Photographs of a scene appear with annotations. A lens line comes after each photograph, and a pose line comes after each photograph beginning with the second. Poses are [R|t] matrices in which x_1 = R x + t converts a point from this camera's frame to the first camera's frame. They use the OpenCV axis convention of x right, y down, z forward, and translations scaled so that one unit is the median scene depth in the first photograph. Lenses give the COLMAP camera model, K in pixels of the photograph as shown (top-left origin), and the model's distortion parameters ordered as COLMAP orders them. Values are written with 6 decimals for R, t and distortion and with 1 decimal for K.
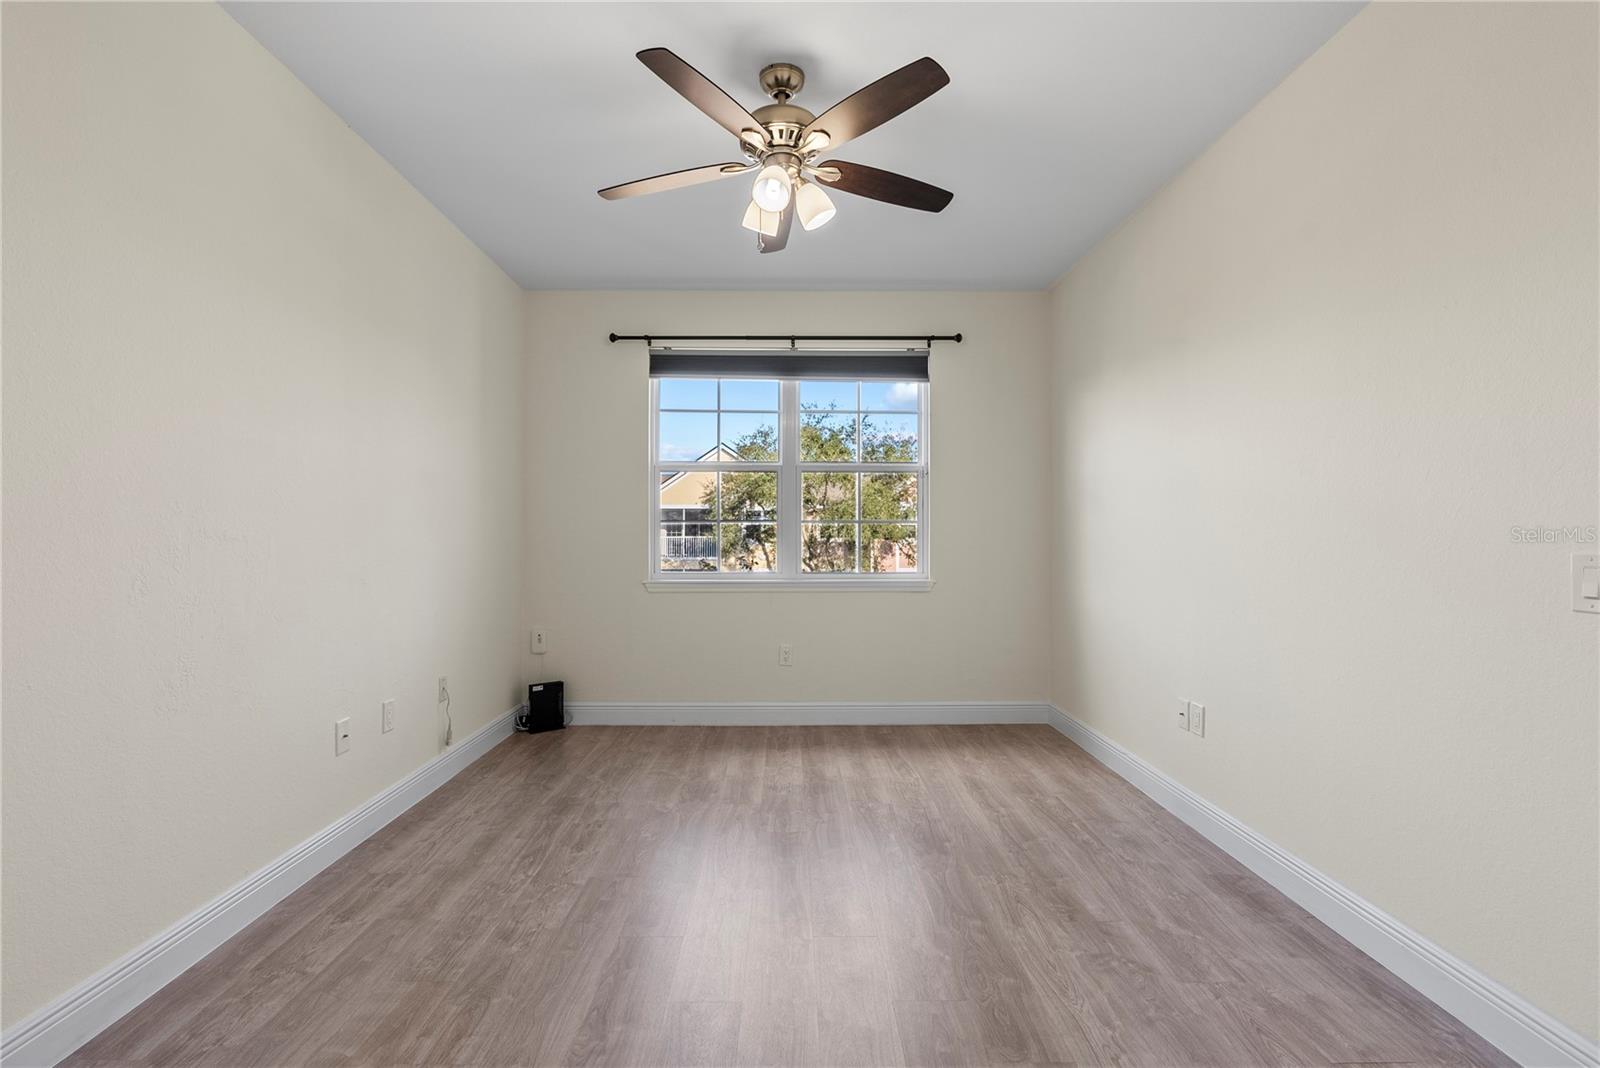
lens RADIAL K [[733.7, 0, 791.4], [0, 733.7, 535.0], [0, 0, 1]] dist [-0.003849, 0.000116]
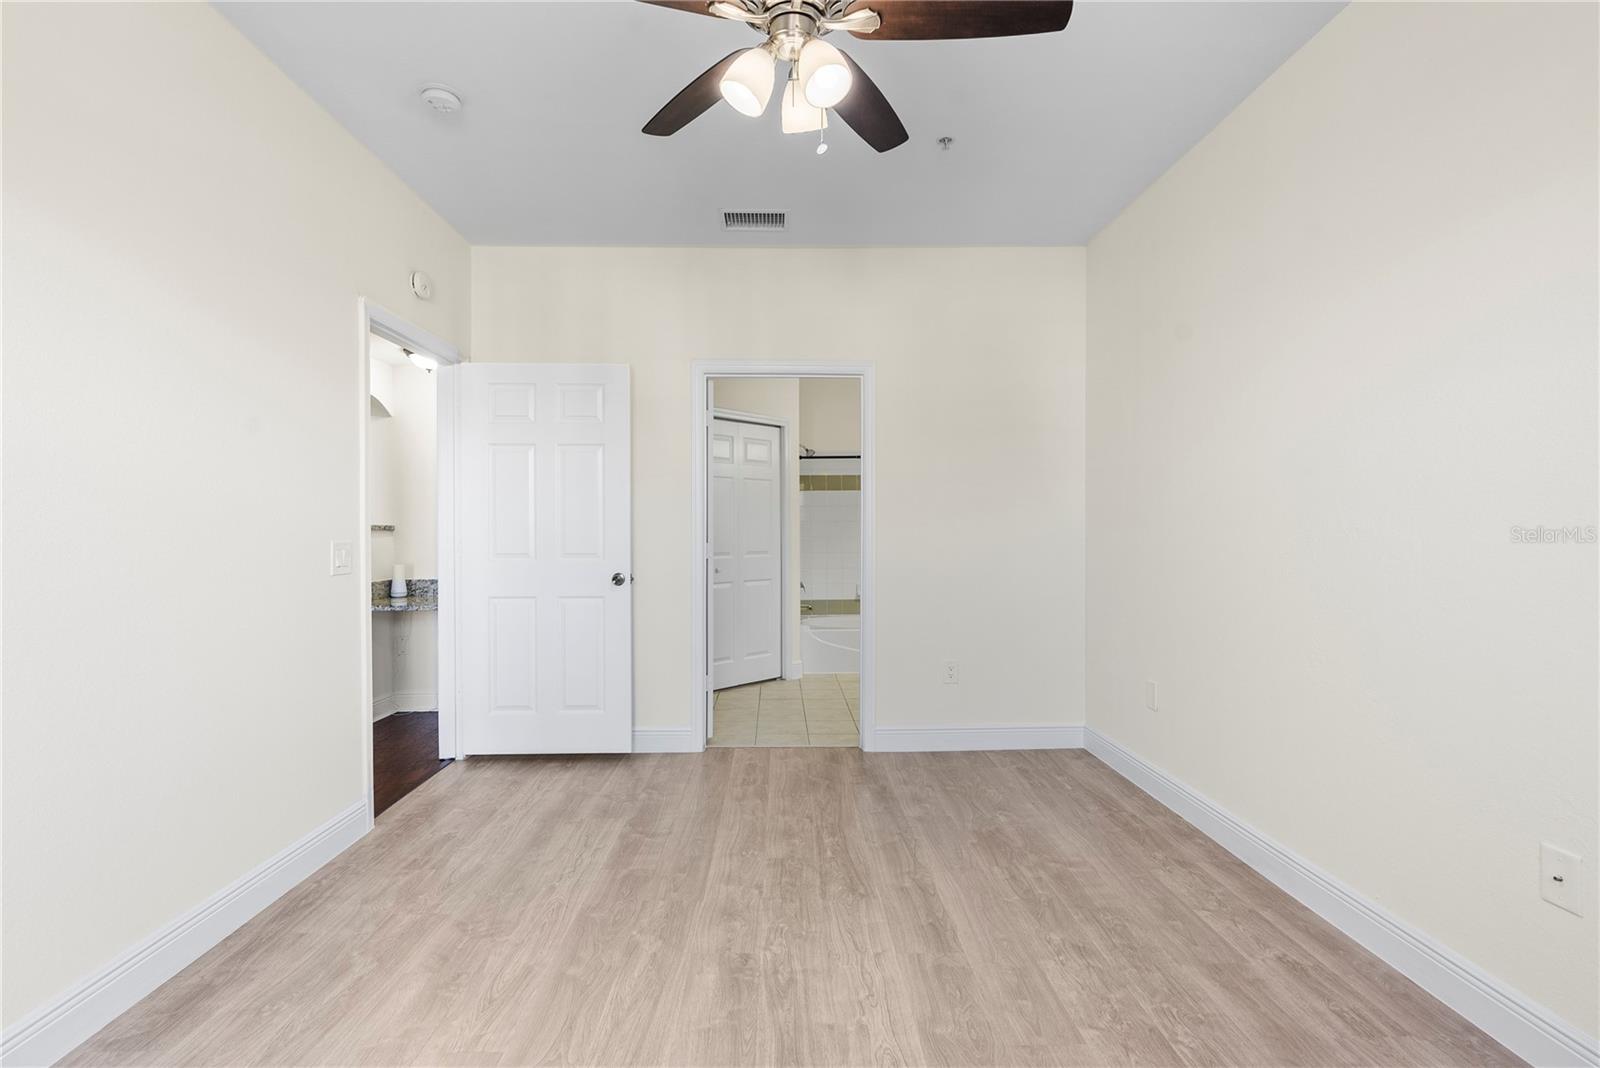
lens RADIAL K [[733.7, 0, 791.4], [0, 733.7, 535.0], [0, 0, 1]] dist [-0.003849, 0.000116]
pose [[-0.999945, 0.002093, -0.010278, -0.002535], [0.002041, 0.999985, 0.005073, 0.000536], [0.010288, 0.005052, -0.999934, 1.974407]]
